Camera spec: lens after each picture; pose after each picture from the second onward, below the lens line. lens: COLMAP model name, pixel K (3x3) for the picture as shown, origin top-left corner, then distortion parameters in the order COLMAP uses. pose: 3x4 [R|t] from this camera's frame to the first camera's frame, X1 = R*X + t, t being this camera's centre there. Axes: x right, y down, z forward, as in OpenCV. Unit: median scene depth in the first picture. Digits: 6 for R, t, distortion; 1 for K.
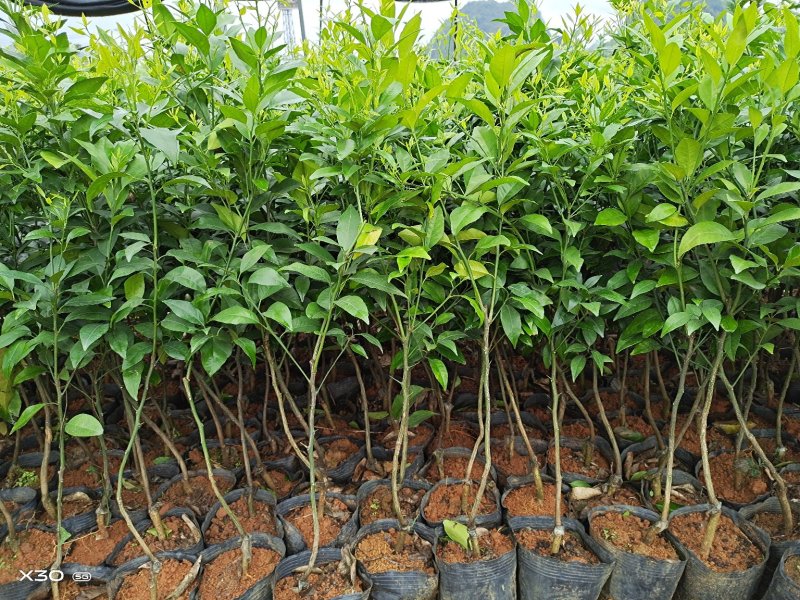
lens RADIAL K [[613.0, 0, 401.1], [0, 613.0, 300.1], [0, 0, 1]] dist [0.026283, -0.009241]
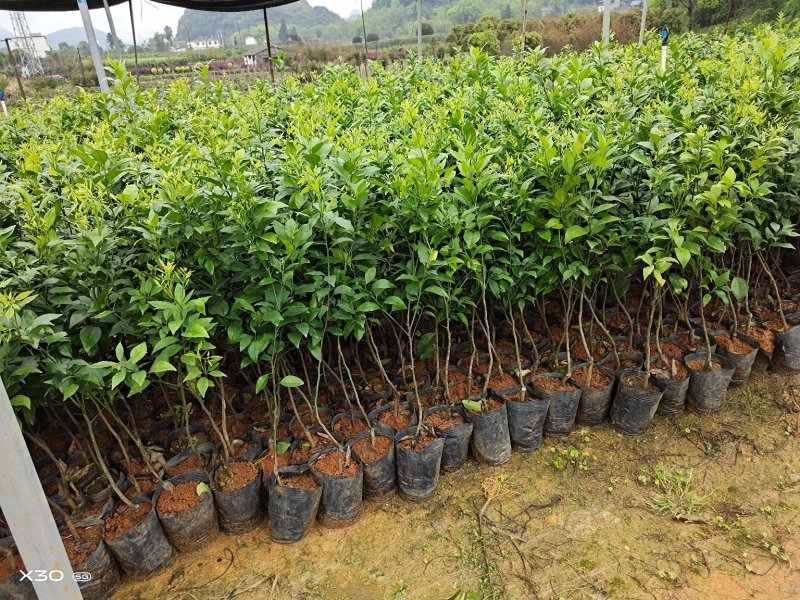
lens RADIAL K [[613.0, 0, 399.2], [0, 613.0, 299.9], [0, 0, 1]] dist [0.026283, -0.009241]
pose [[0.938823, -0.163861, 0.302920, -0.700290], [0.149414, 0.986263, 0.070435, -0.107283], [-0.310300, -0.020866, 0.950410, -0.769002]]
